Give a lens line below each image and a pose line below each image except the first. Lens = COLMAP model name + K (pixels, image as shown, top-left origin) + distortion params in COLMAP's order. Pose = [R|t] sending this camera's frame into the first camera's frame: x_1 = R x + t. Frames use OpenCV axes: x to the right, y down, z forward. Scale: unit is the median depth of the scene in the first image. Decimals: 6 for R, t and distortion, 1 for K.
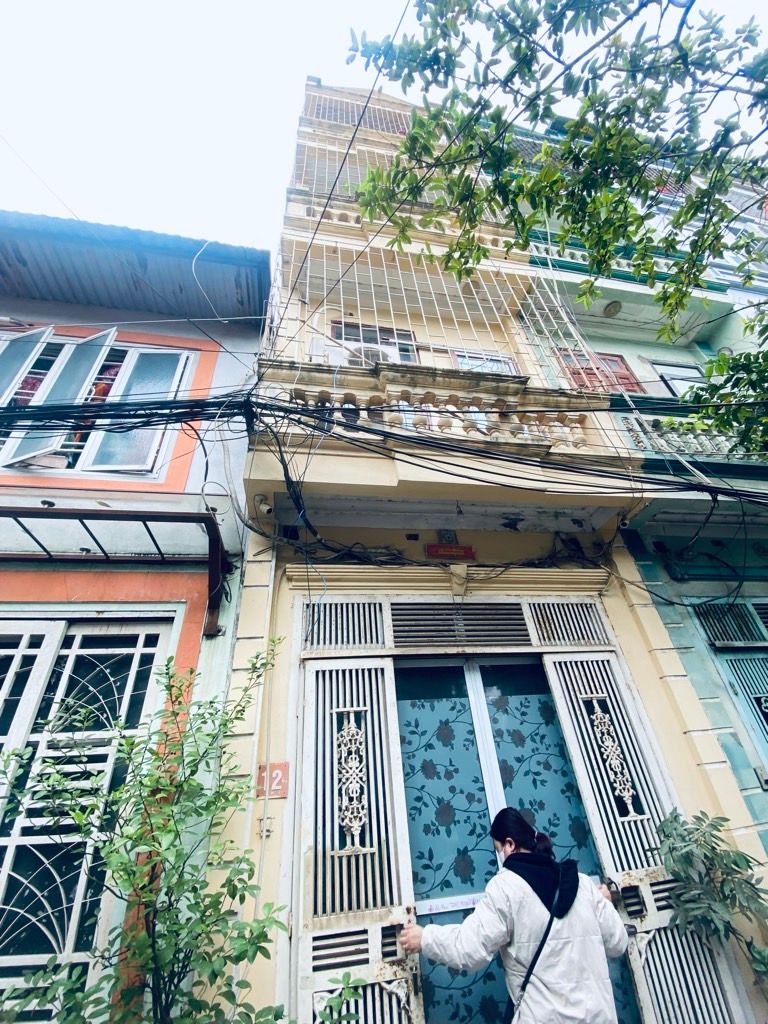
lens RADIAL K [[413.8, 0, 386.4], [0, 413.8, 512.9], [0, 0, 1]] dist [0.030997, -0.025995]
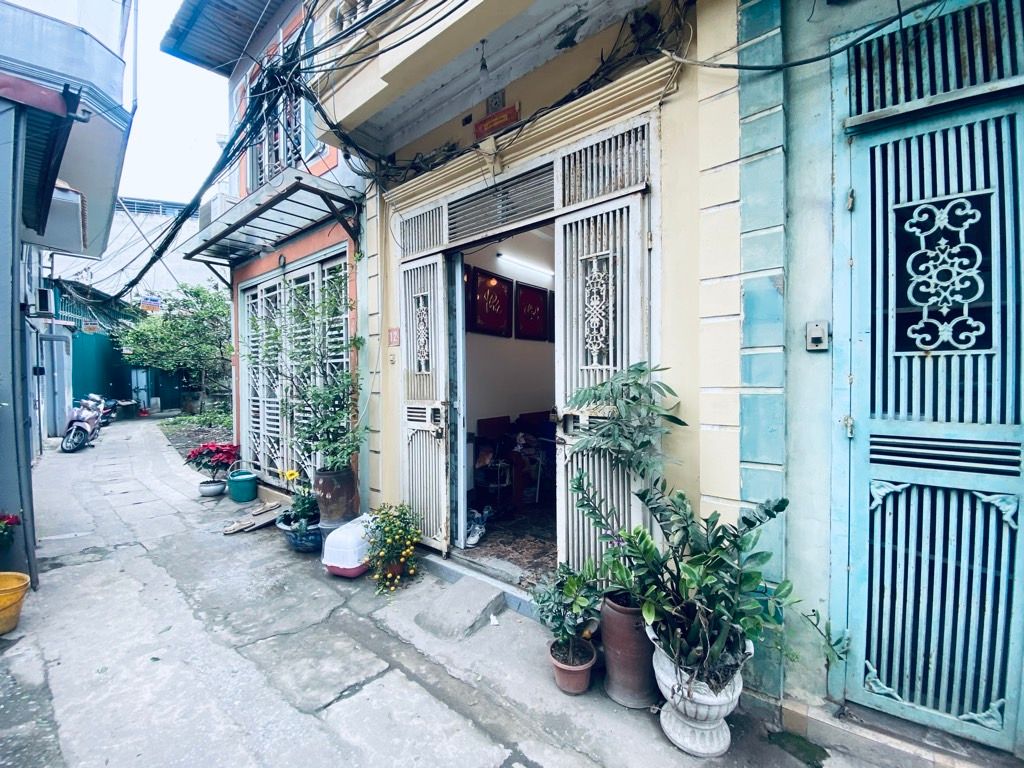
lens RADIAL K [[413.8, 0, 512.0], [0, 413.8, 384.0], [0, 0, 1]] dist [0.030997, -0.025995]
pose [[0.655154, 0.079060, -0.751347, 1.029602], [0.394737, 0.812144, 0.429657, 0.205124], [0.644170, -0.578076, 0.500872, 0.277321]]
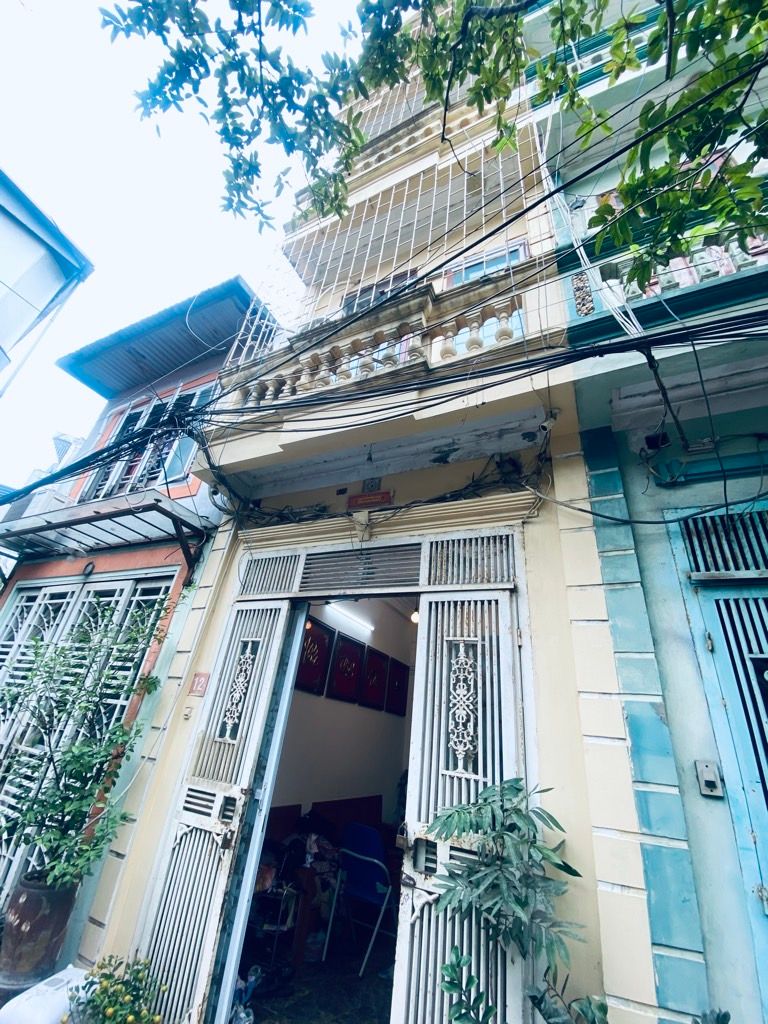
lens RADIAL K [[413.8, 0, 386.4], [0, 413.8, 512.9], [0, 0, 1]] dist [0.030997, -0.025995]
pose [[0.796055, -0.137691, -0.589354, 0.887176], [0.189042, 0.981625, 0.026007, 0.122584], [0.574944, -0.132116, 0.807456, 0.236148]]
